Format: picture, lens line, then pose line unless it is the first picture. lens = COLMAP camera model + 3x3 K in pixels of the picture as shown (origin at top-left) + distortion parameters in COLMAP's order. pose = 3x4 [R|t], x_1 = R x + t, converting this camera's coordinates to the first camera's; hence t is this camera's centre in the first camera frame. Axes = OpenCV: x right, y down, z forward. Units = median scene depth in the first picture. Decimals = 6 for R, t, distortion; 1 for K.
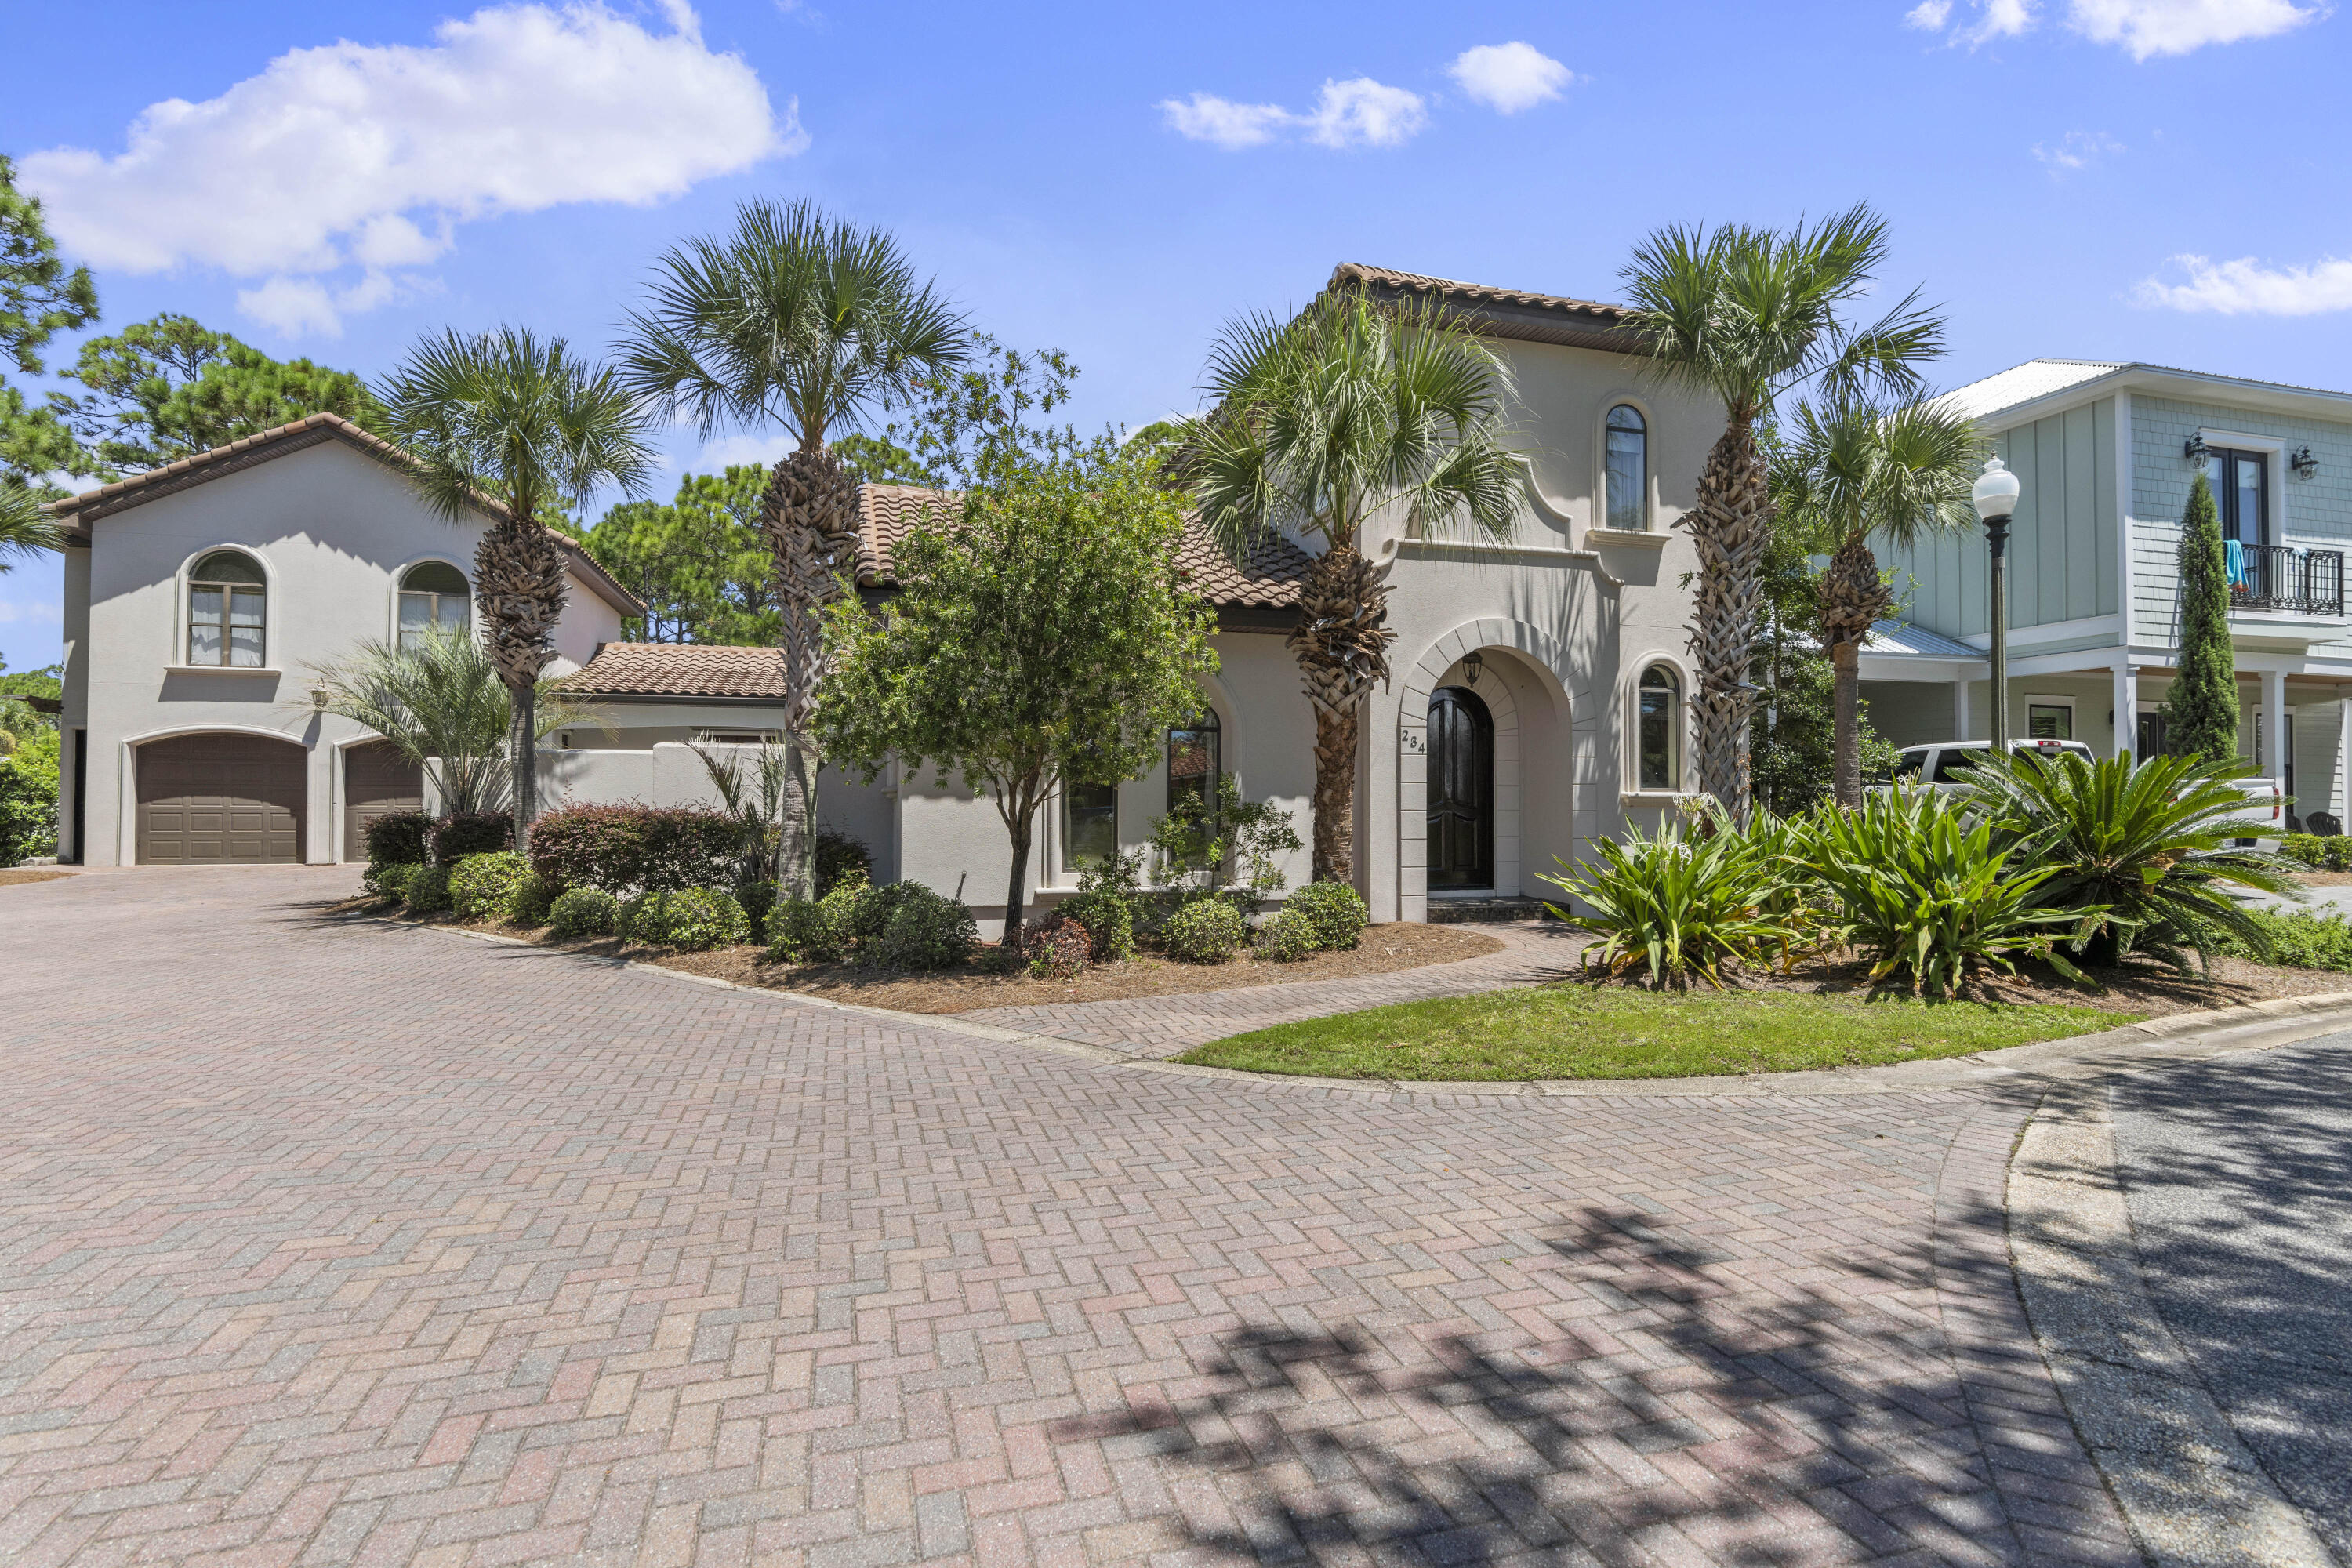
lens RADIAL K [[1133.8, 0, 1176.0], [0, 1133.8, 784.0], [0, 0, 1]] dist [0.000525, 0.000031]
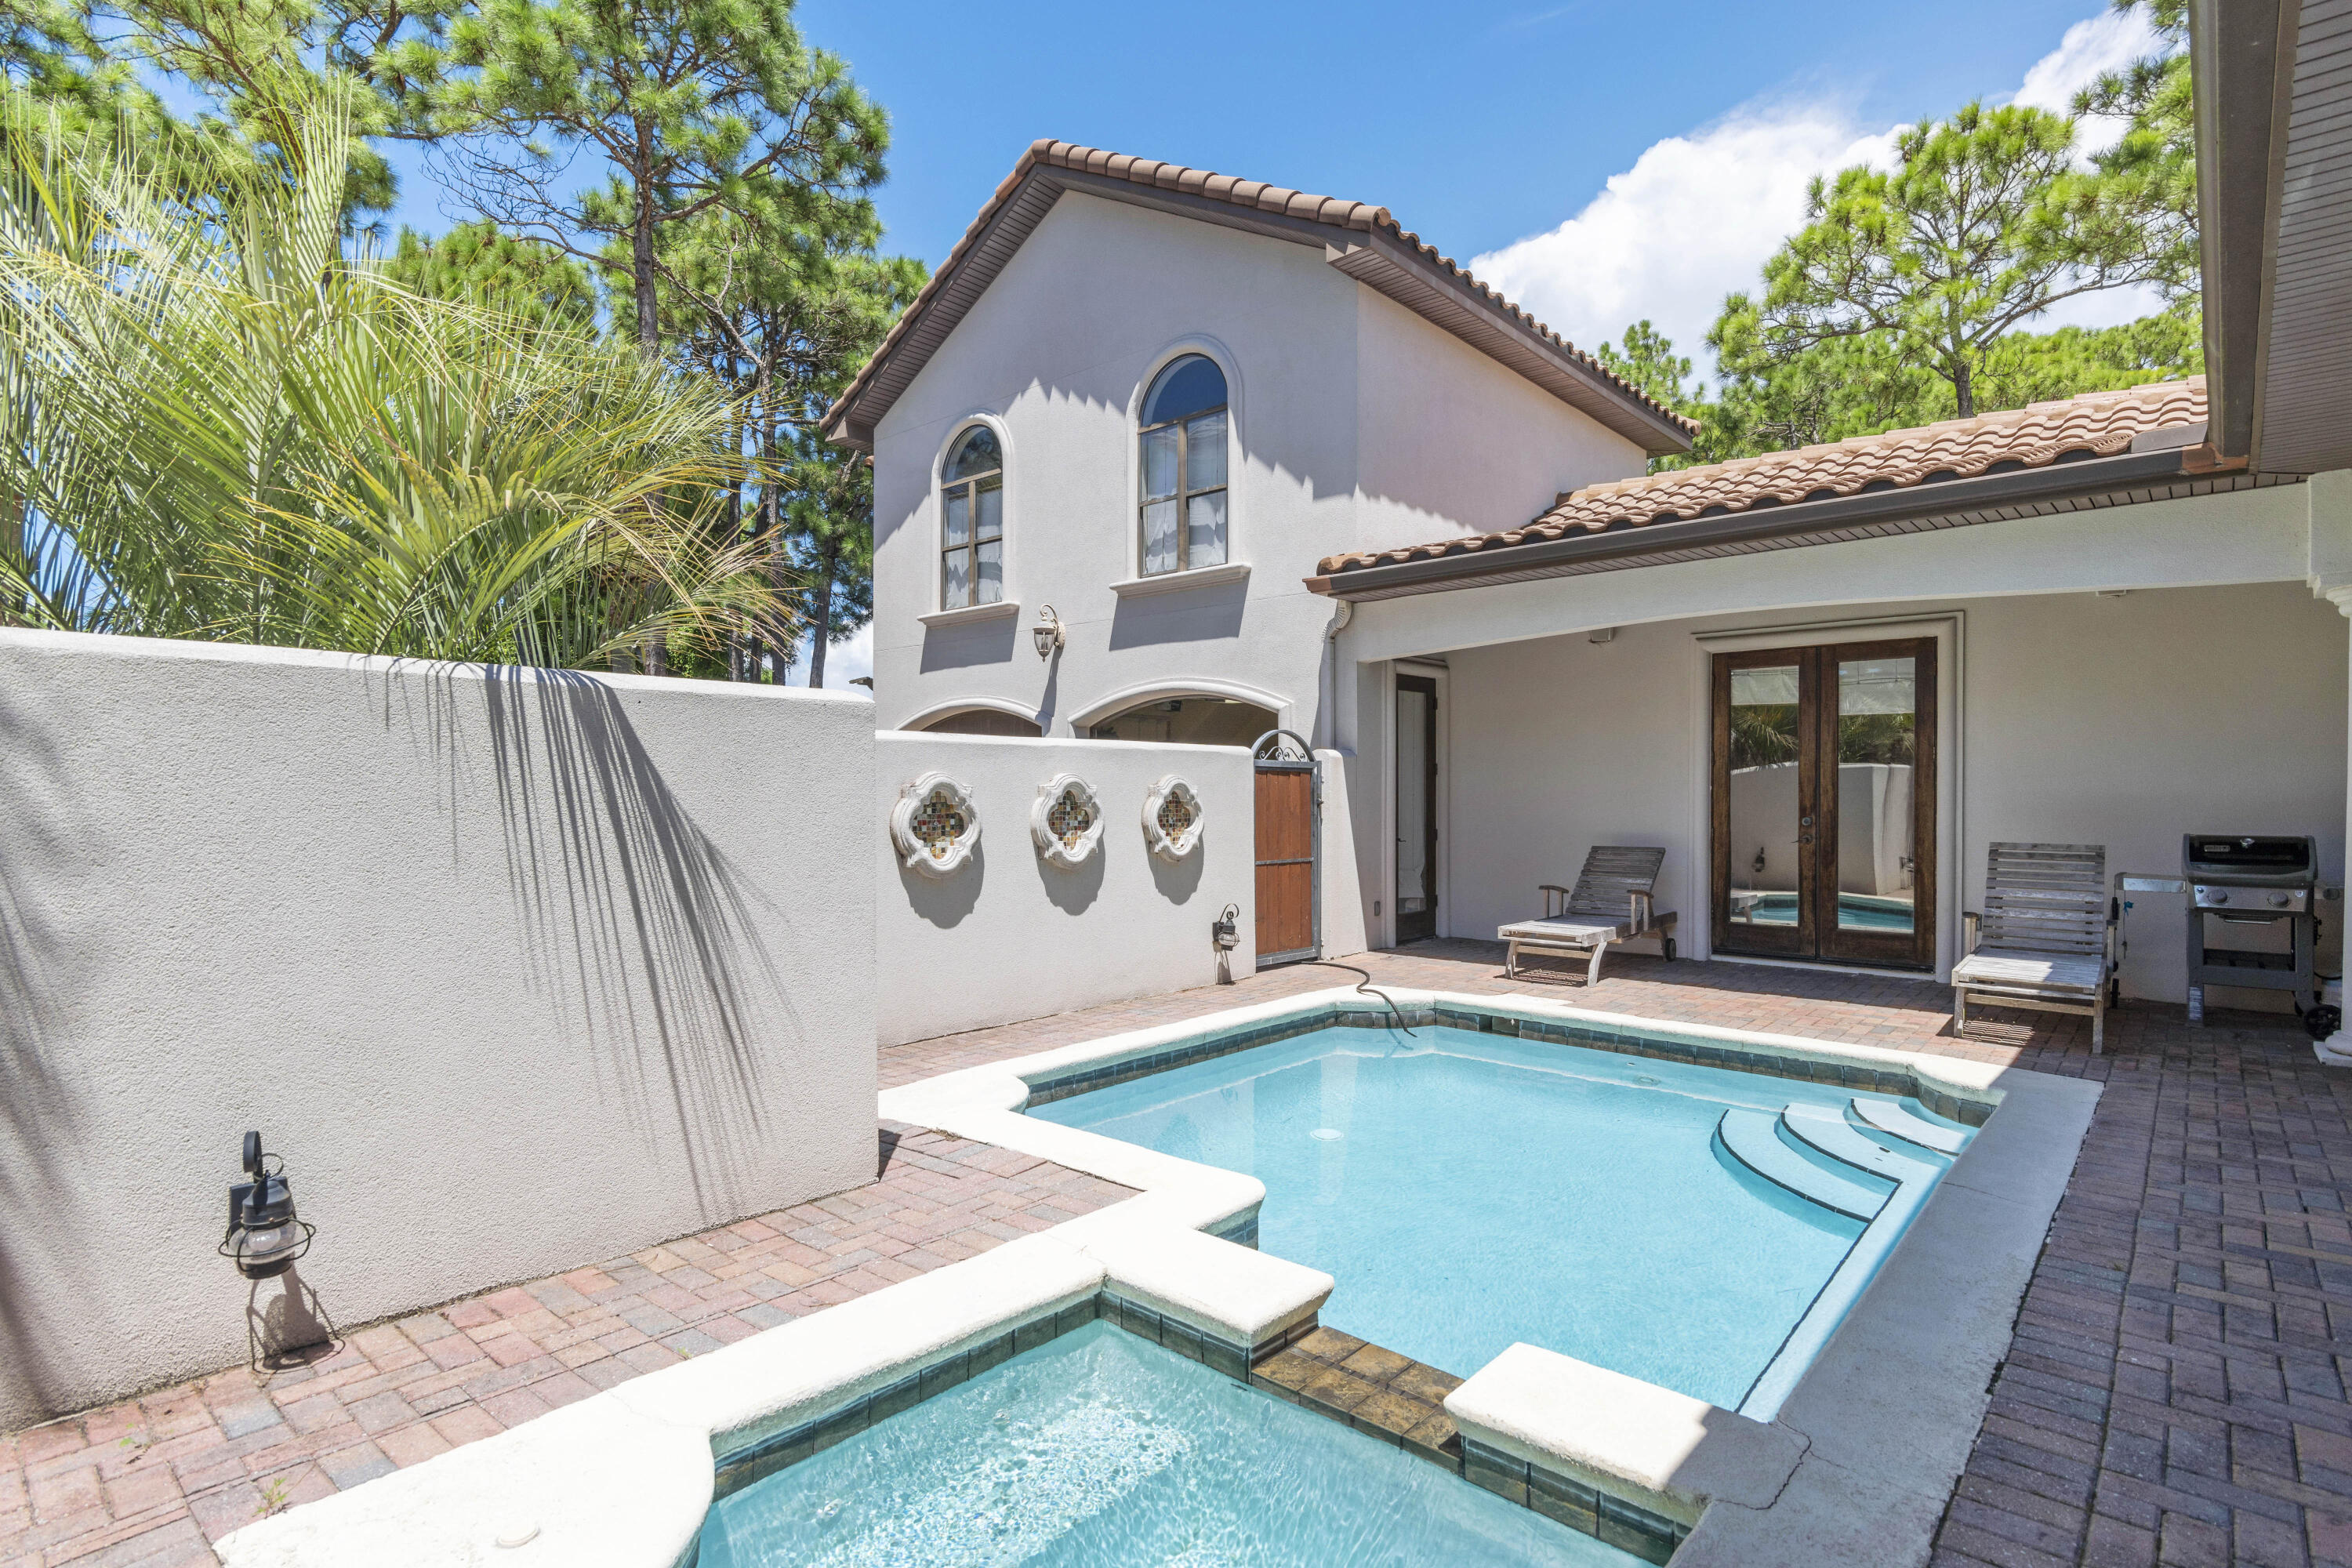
lens RADIAL K [[1169.5, 0, 1178.3], [0, 1169.5, 787.3], [0, 0, 1]] dist [0.002334, -0.000139]
pose [[0.520025, -0.002666, -0.854147, -0.357567], [0.007932, 0.999967, 0.001708, -0.002557], [0.854114, -0.007664, 0.520029, 1.297912]]
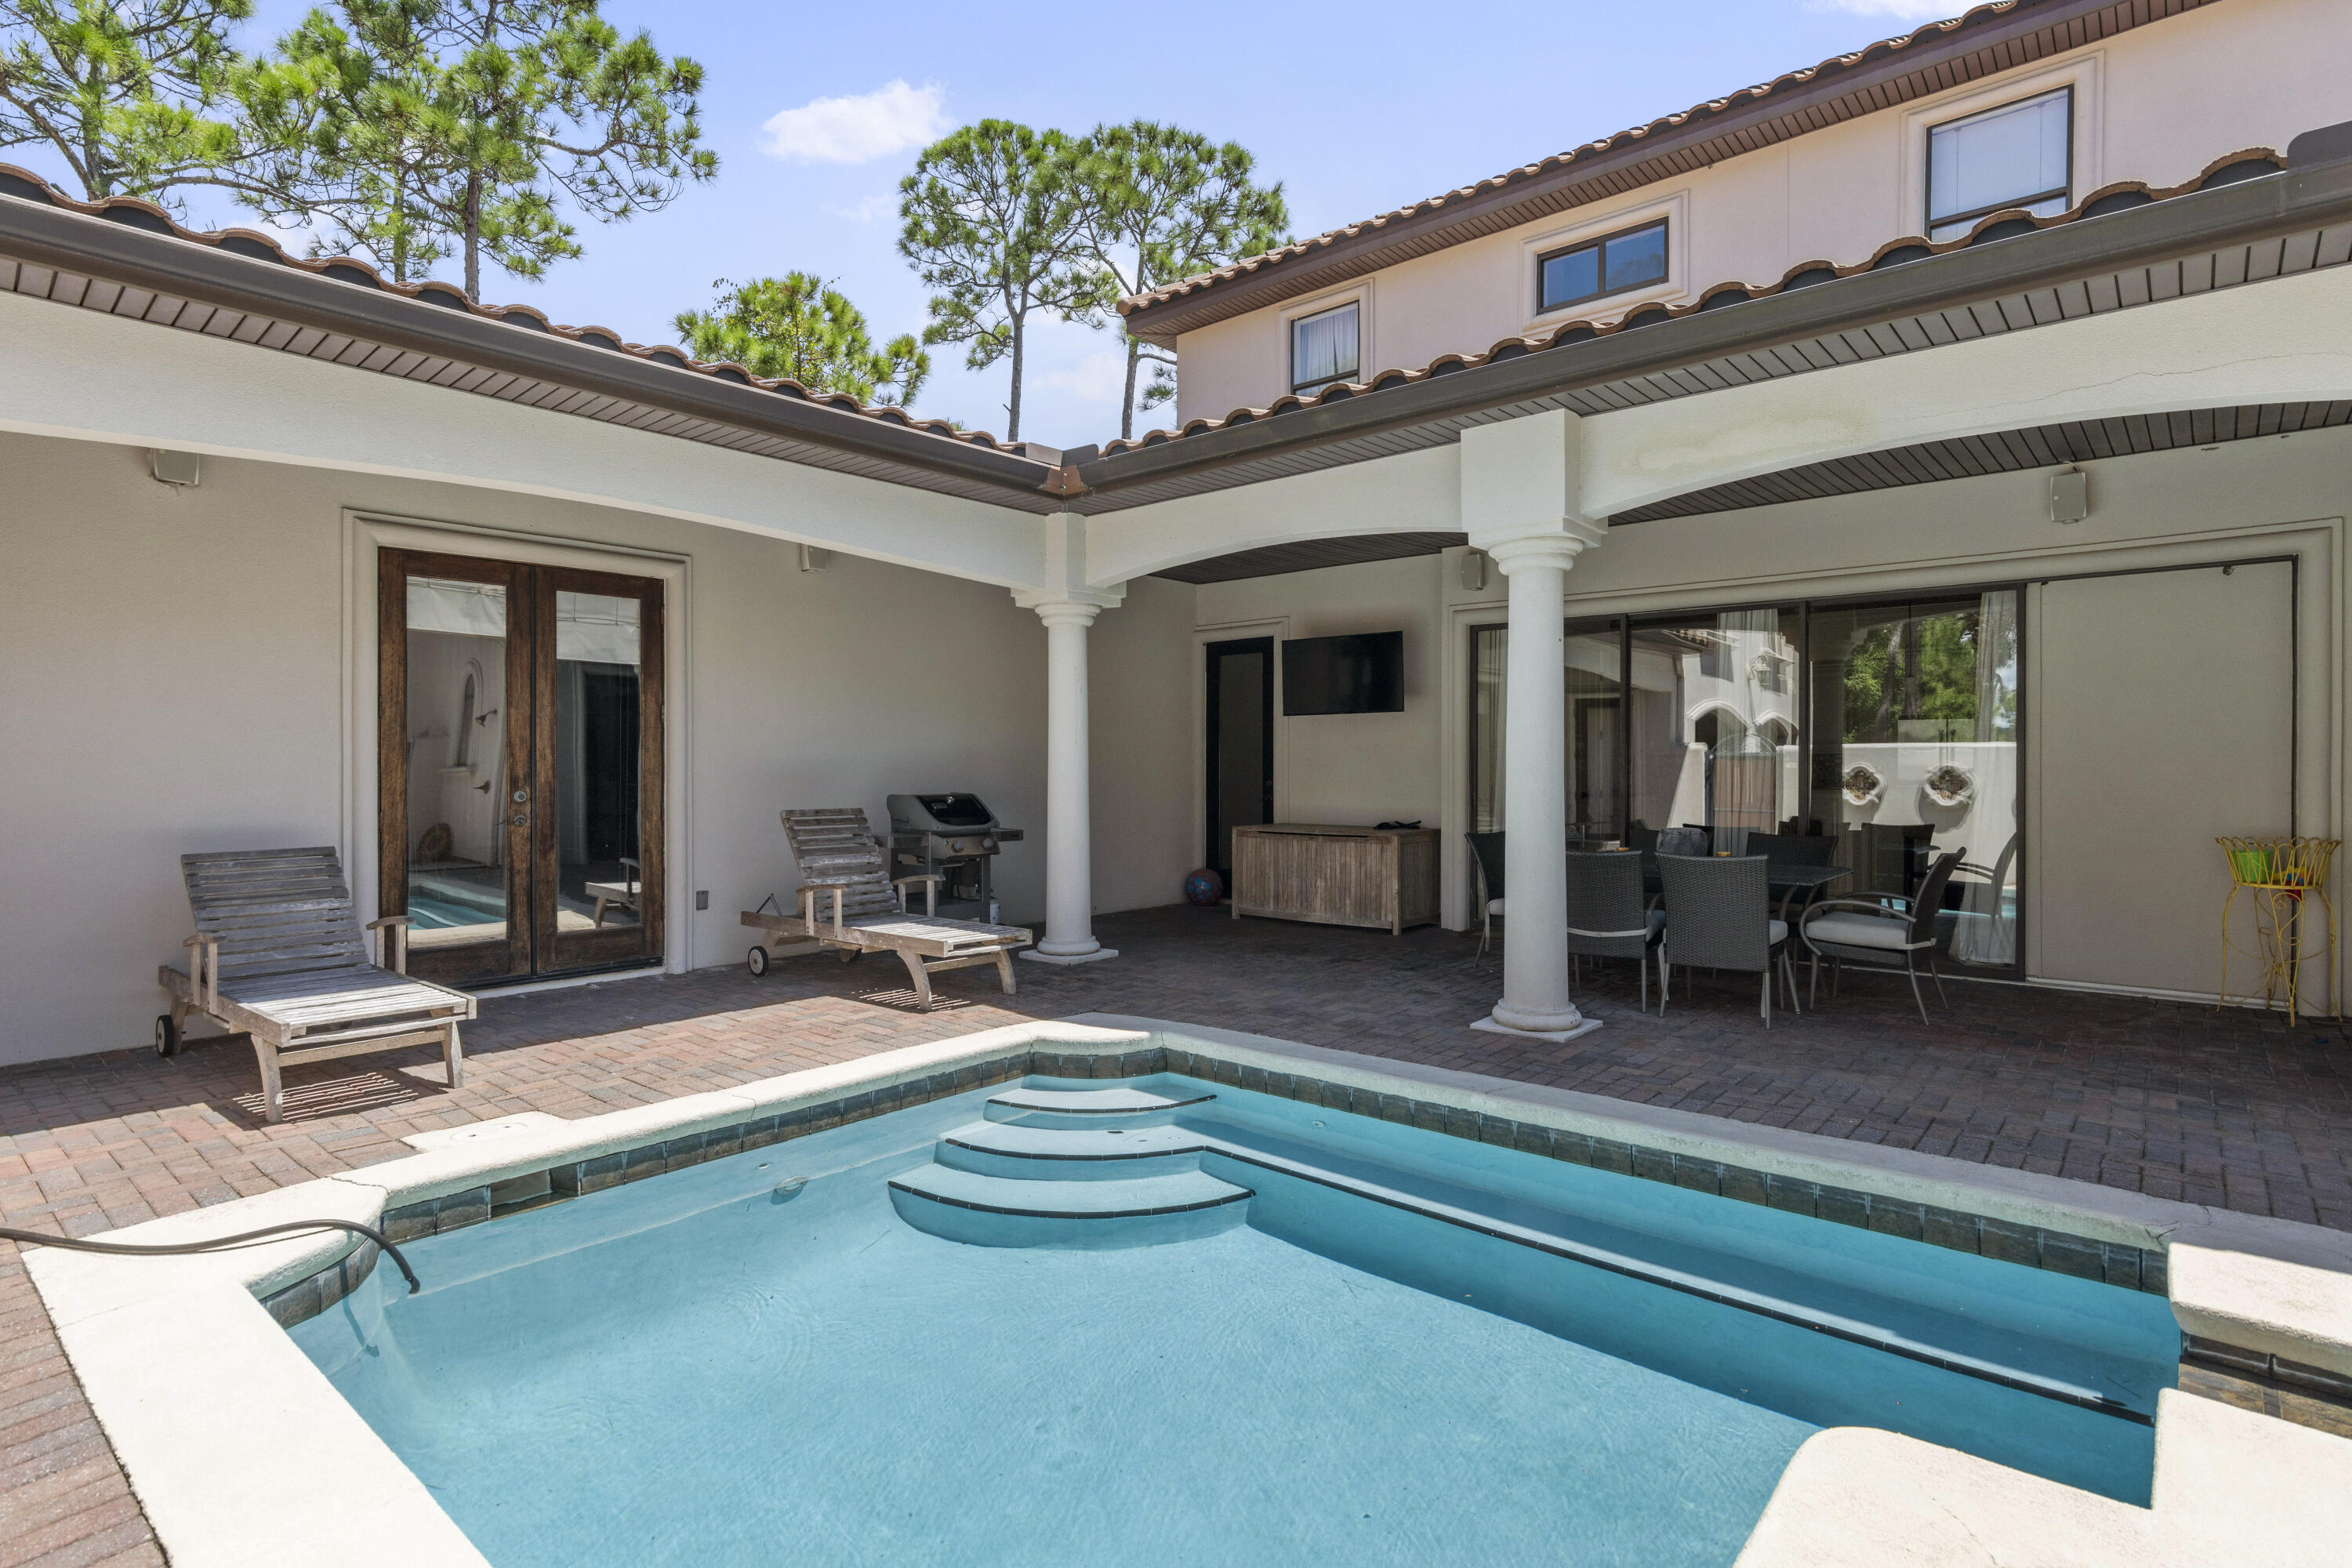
lens RADIAL K [[1183.9, 0, 1163.9], [0, 1183.9, 770.3], [0, 0, 1]] dist [0.000761, 0.000829]
pose [[0.848916, -0.005841, 0.528496, -0.834425], [-0.003481, 0.999855, 0.016641, 0.000679], [-0.528517, -0.015967, 0.848772, 1.387922]]
